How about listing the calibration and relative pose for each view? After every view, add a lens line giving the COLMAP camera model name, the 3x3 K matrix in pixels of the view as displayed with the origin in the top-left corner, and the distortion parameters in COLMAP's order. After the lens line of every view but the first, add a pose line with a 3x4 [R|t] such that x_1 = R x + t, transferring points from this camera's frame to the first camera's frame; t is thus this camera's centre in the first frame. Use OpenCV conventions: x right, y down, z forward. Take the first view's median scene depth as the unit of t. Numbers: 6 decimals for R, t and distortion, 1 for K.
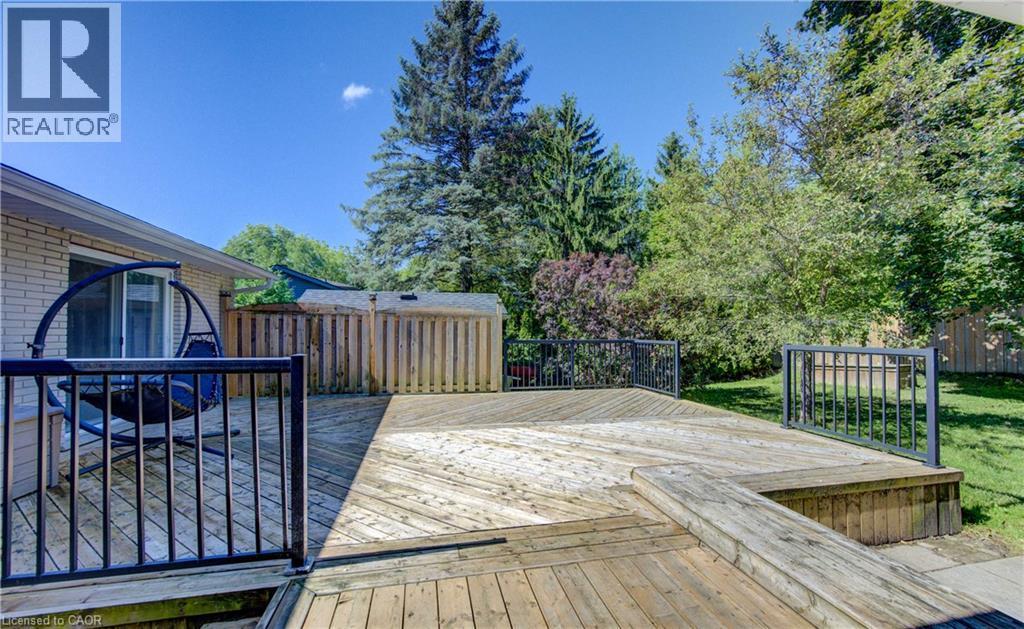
lens RADIAL K [[387.9, 0, 509.3], [0, 387.9, 327.3], [0, 0, 1]] dist [-0.000718, -0.000065]
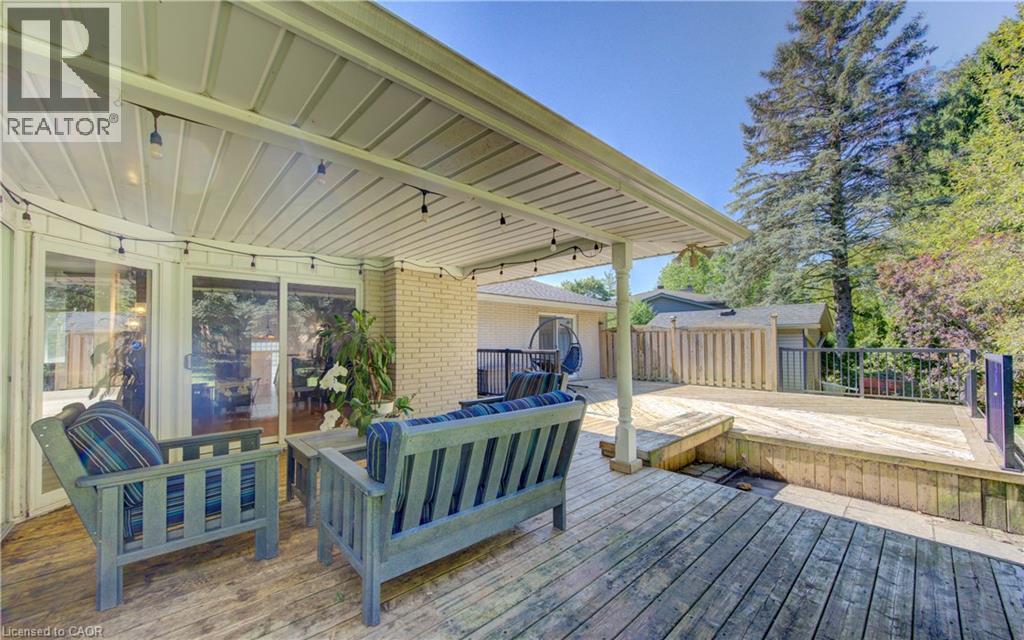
lens RADIAL K [[383.8, 0, 509.7], [0, 383.8, 336.5], [0, 0, 1]] dist [0.000099, -0.000001]
pose [[0.504688, -0.017753, -0.863119, 0.616227], [0.016560, 0.999804, -0.010881, -0.003602], [0.863143, -0.008802, 0.504883, -0.312228]]
